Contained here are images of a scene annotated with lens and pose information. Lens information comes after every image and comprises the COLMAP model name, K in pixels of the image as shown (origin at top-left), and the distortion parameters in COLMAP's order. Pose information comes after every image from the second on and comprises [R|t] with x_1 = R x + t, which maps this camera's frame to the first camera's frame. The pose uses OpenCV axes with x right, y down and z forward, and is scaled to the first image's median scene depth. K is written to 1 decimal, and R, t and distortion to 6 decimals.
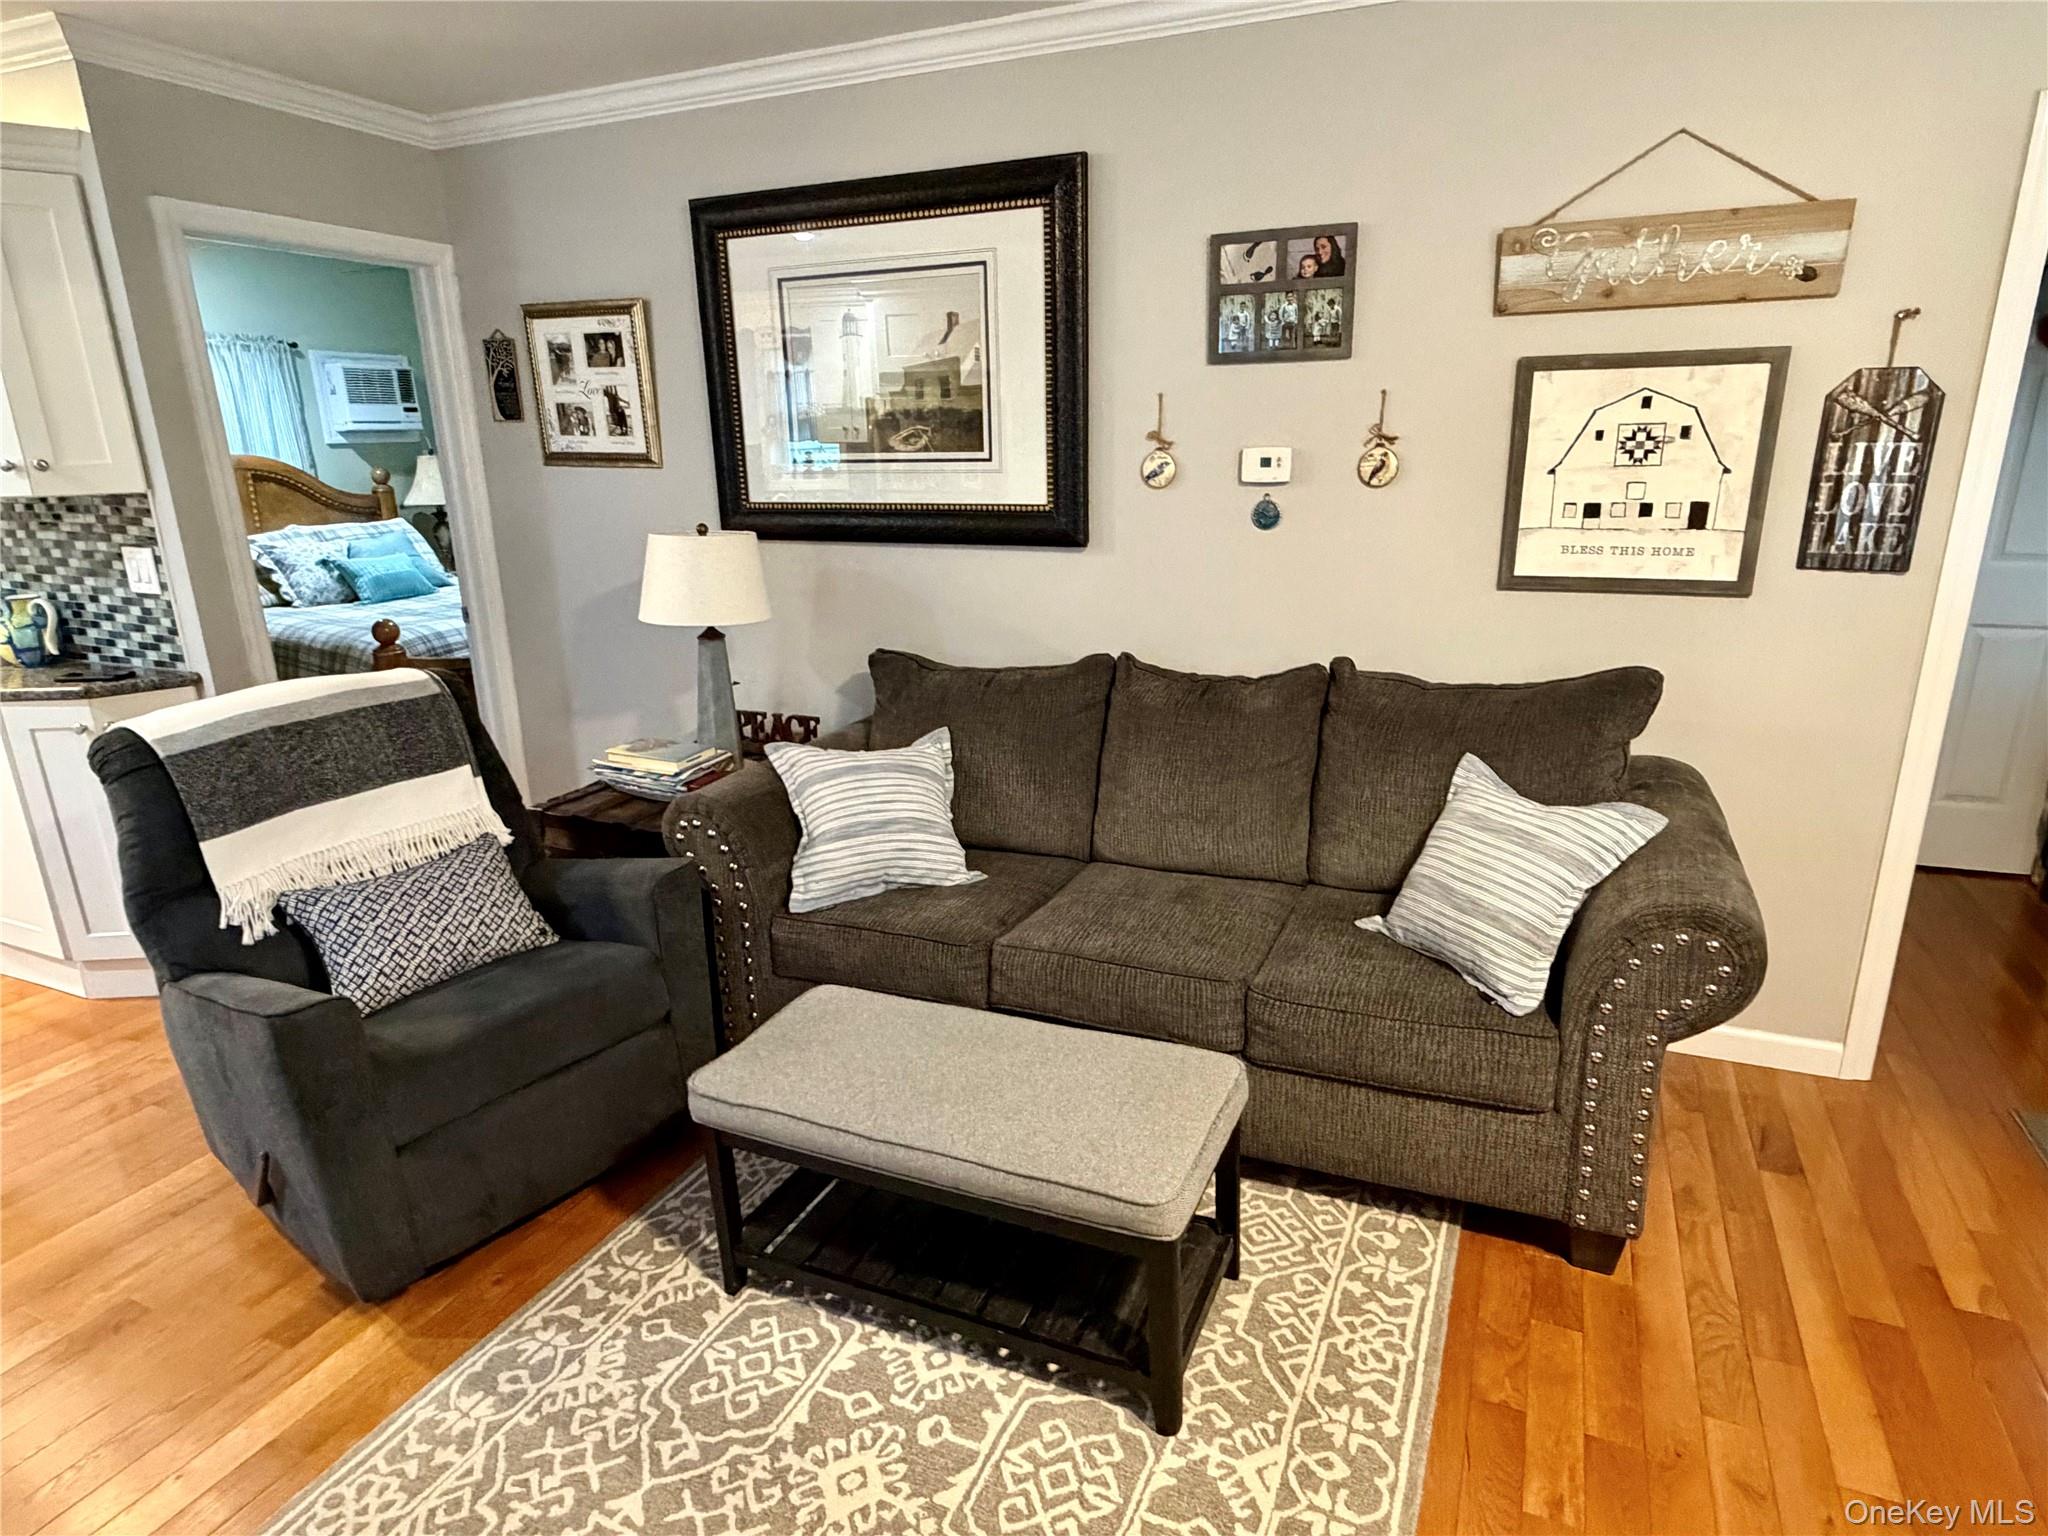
lens RADIAL K [[1150.2, 0, 1039.3], [0, 1150.2, 773.6], [0, 0, 1]] dist [-0.001479, -0.001306]
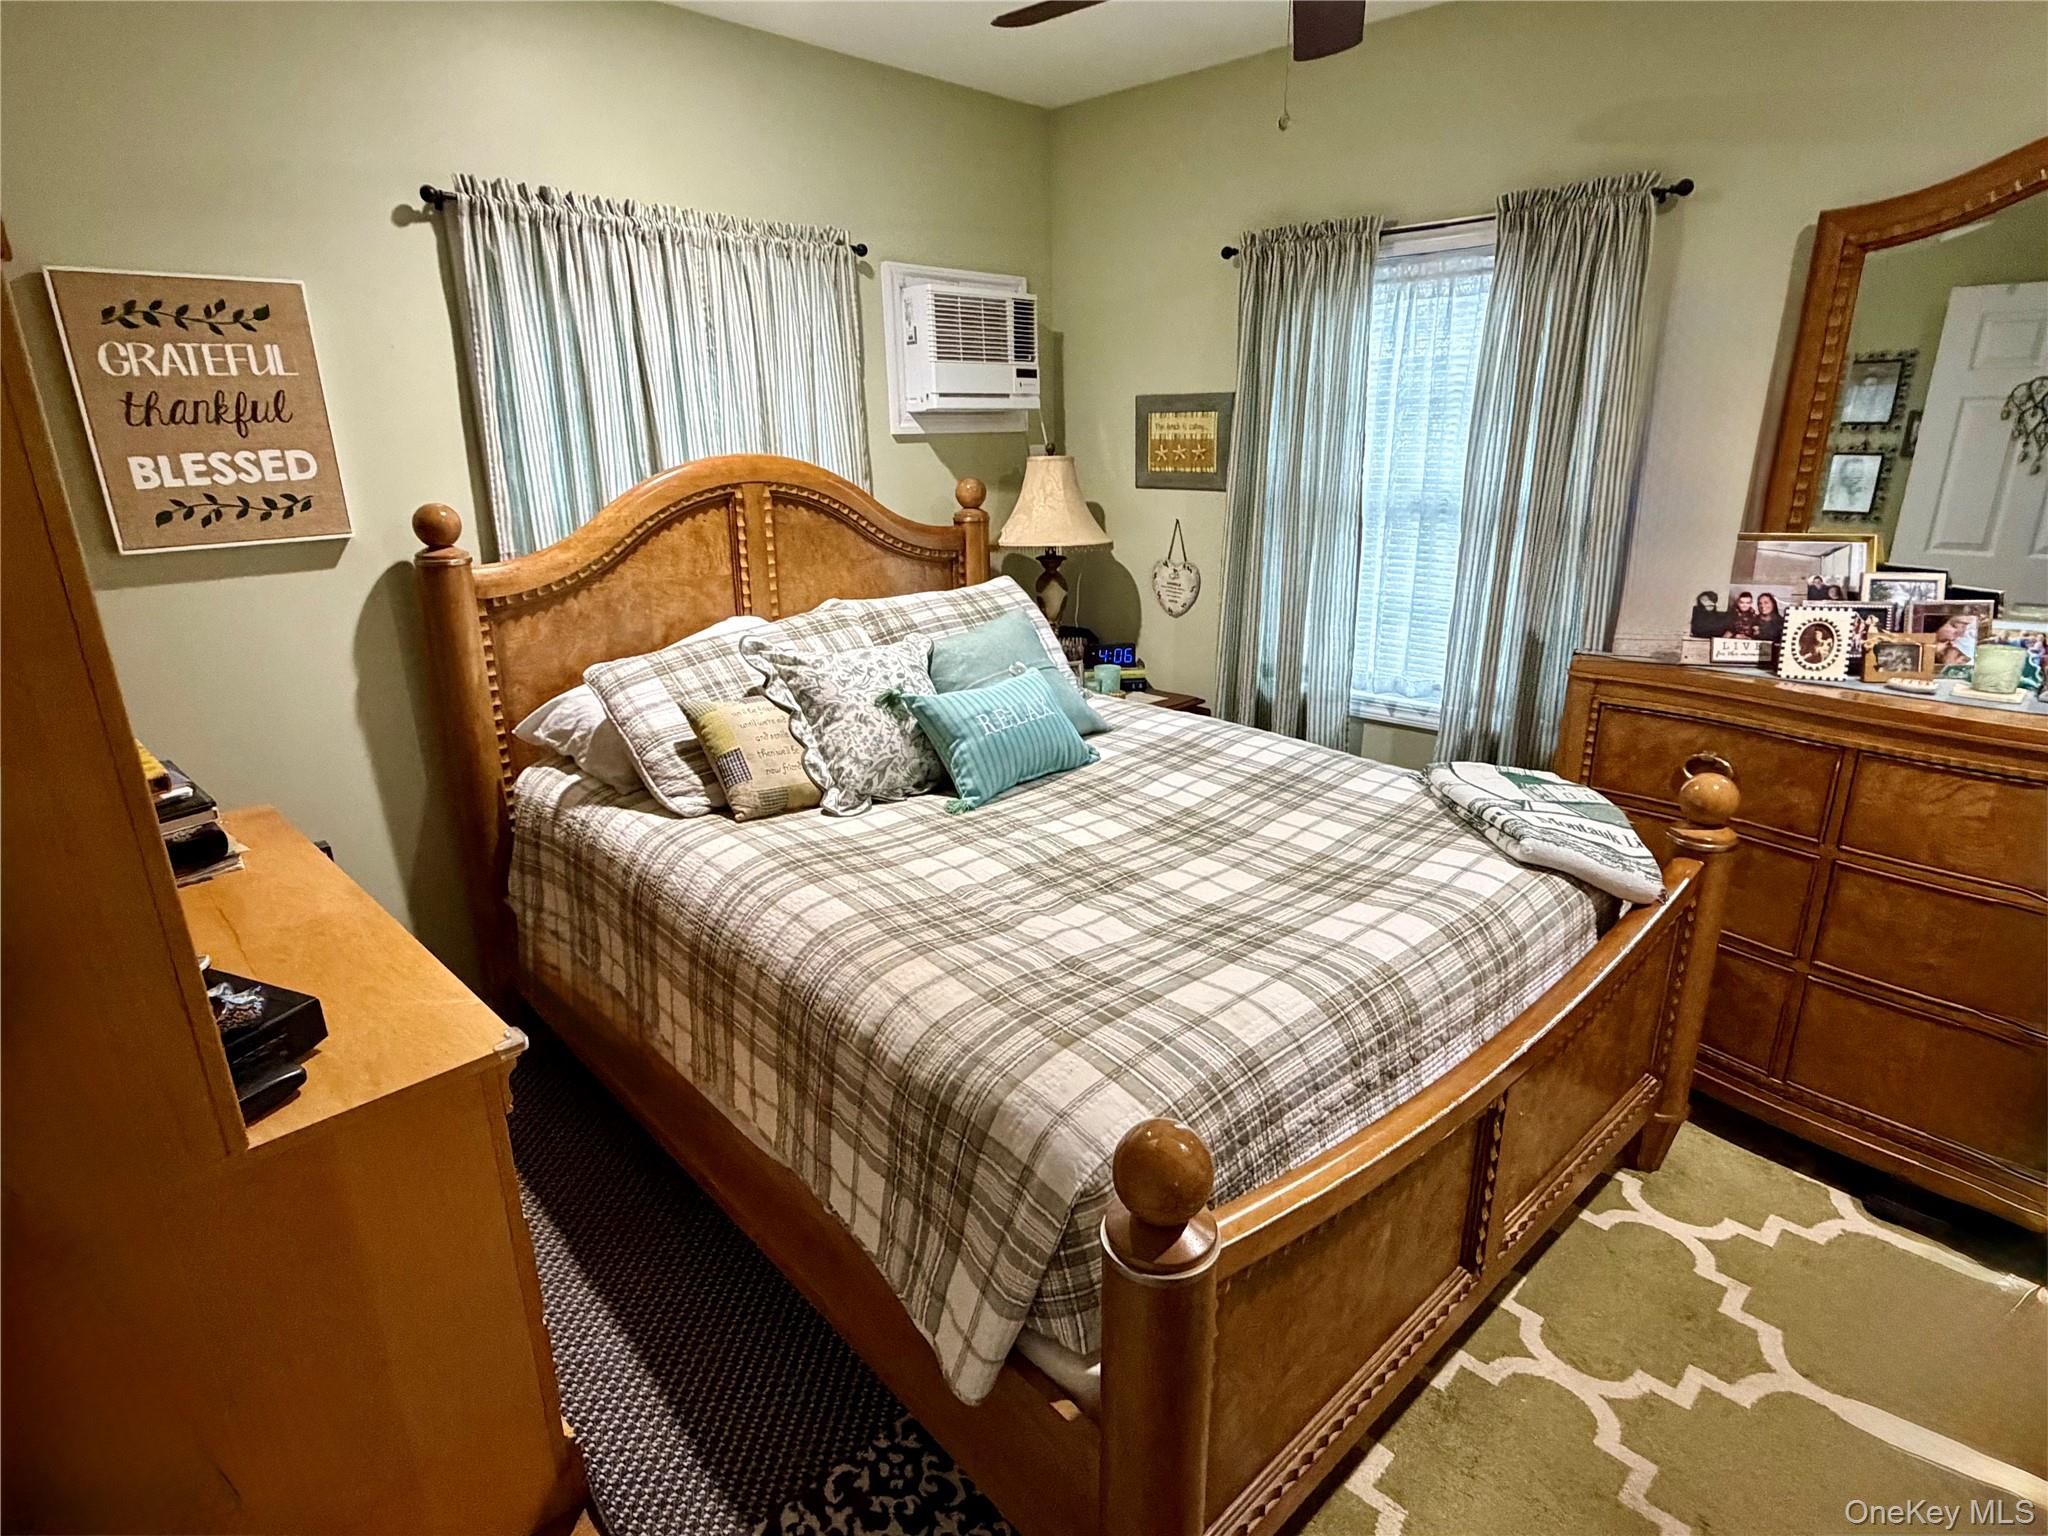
lens RADIAL K [[1070.9, 0, 1012.0], [0, 1070.9, 764.5], [0, 0, 1]] dist [-0.001980, 0.000488]
pose [[0.929910, 0.103129, -0.353032, -0.772096], [-0.097047, 0.994666, 0.034936, -0.320406], [0.354752, 0.001773, 0.934959, 1.128665]]
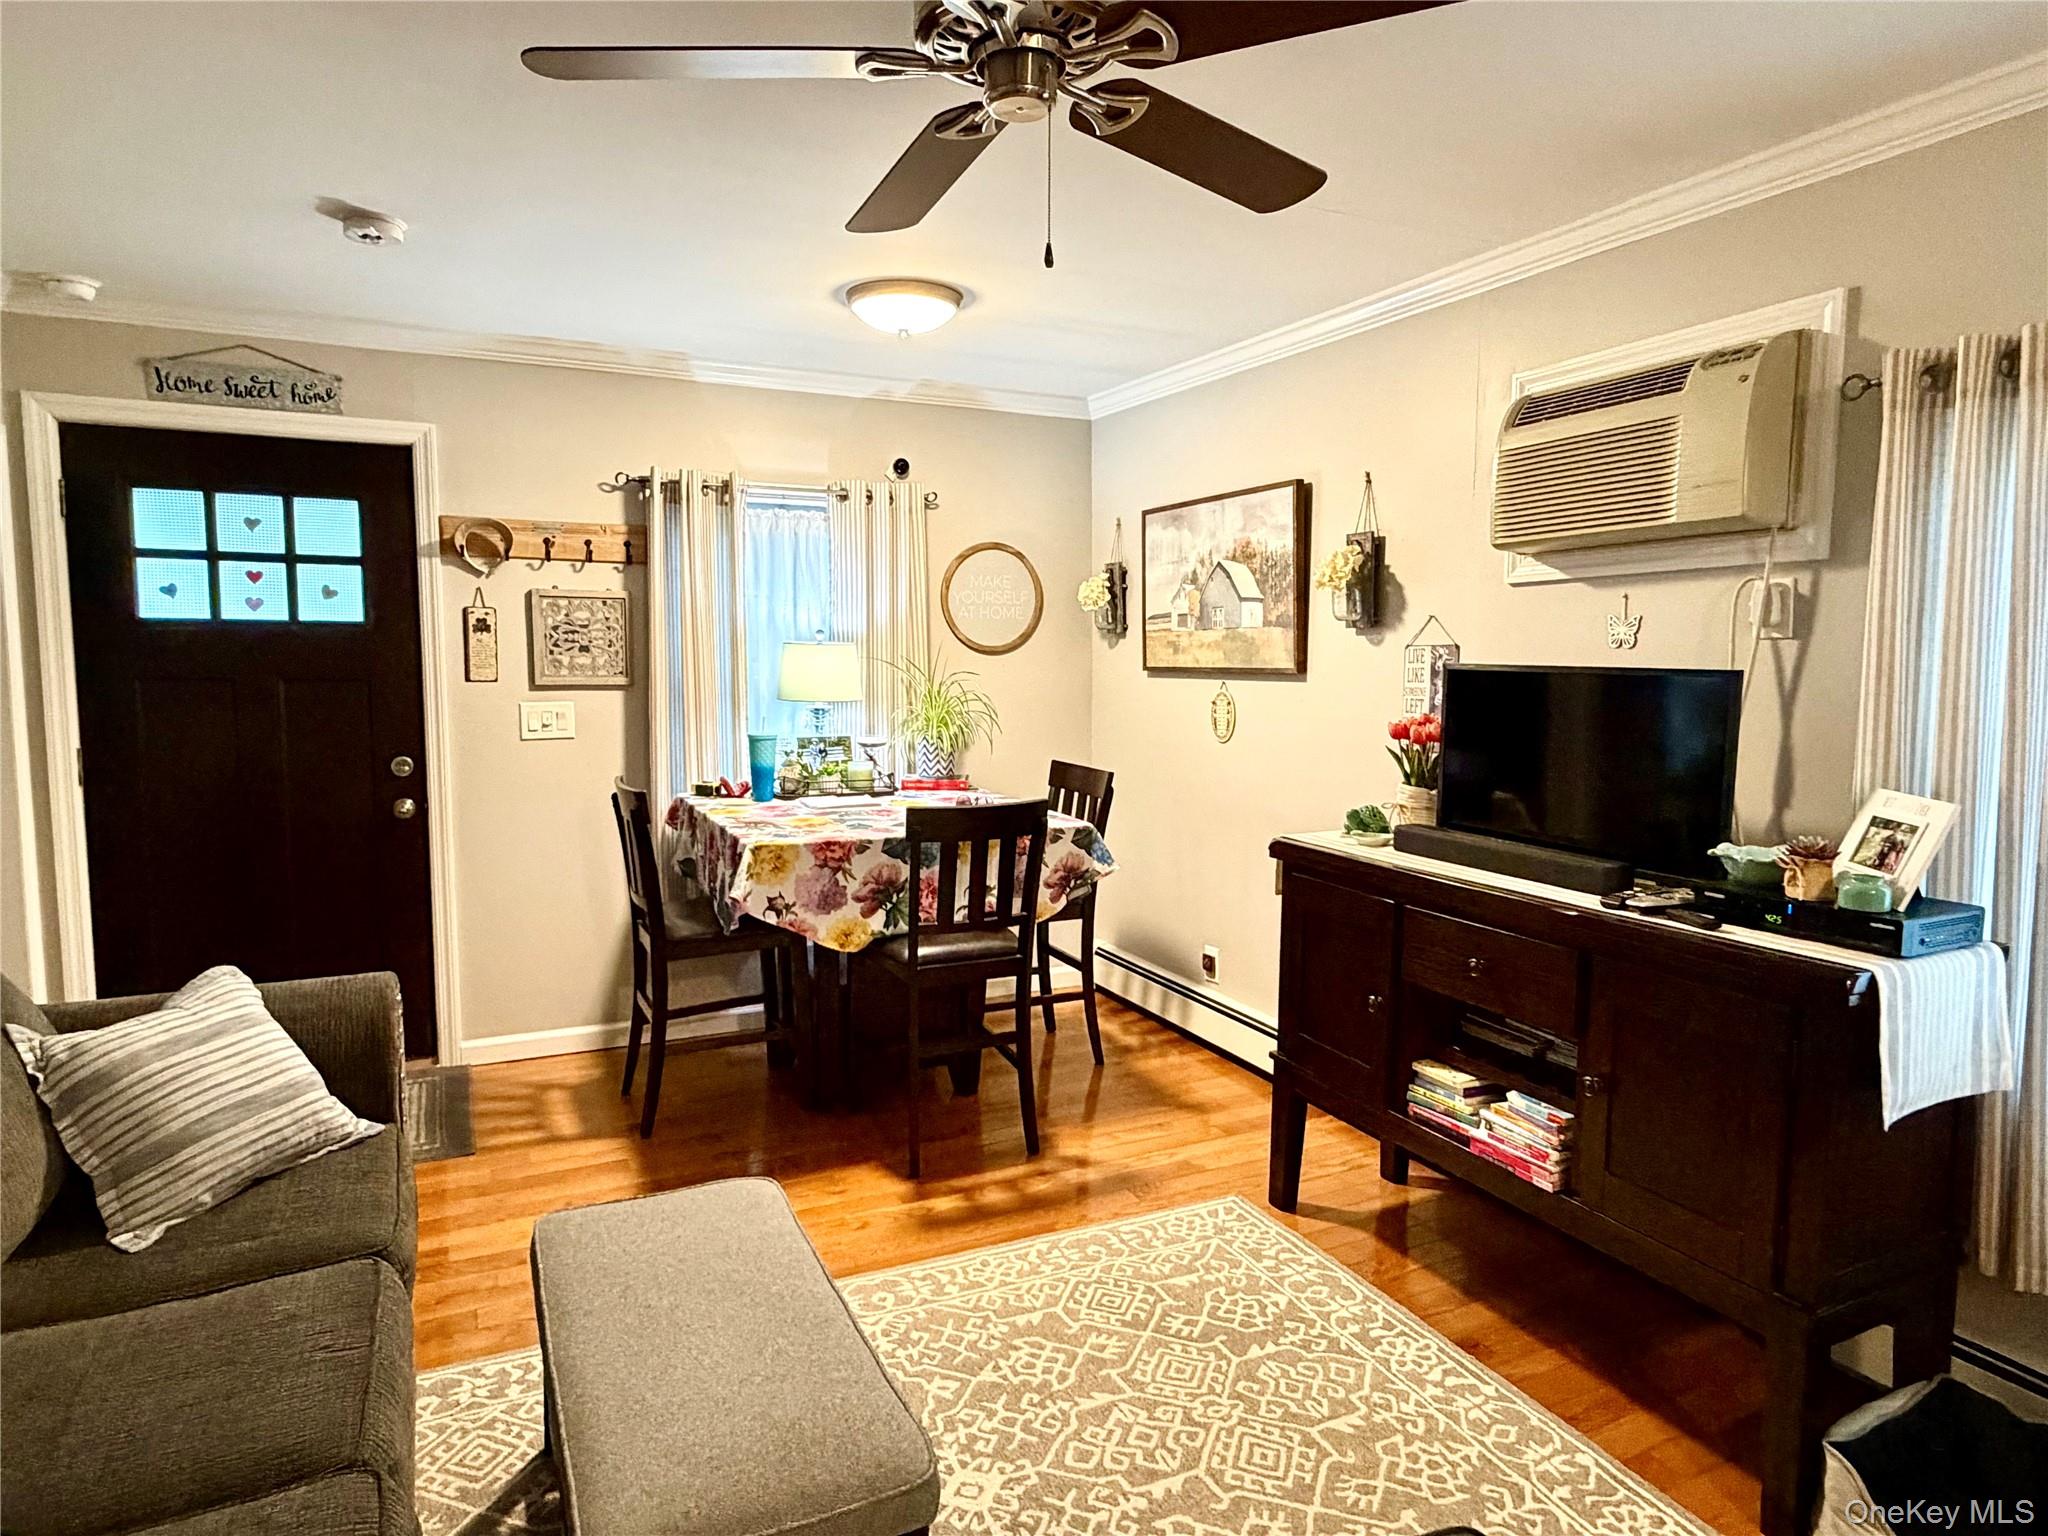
lens RADIAL K [[1172.8, 0, 1024.7], [0, 1172.8, 761.2], [0, 0, 1]] dist [-0.005266, 0.011612]
pose [[-0.767723, -0.038602, 0.639618, -0.545259], [0.192201, 0.938351, 0.287327, -0.233586], [-0.611277, 0.343523, -0.712974, 0.911114]]
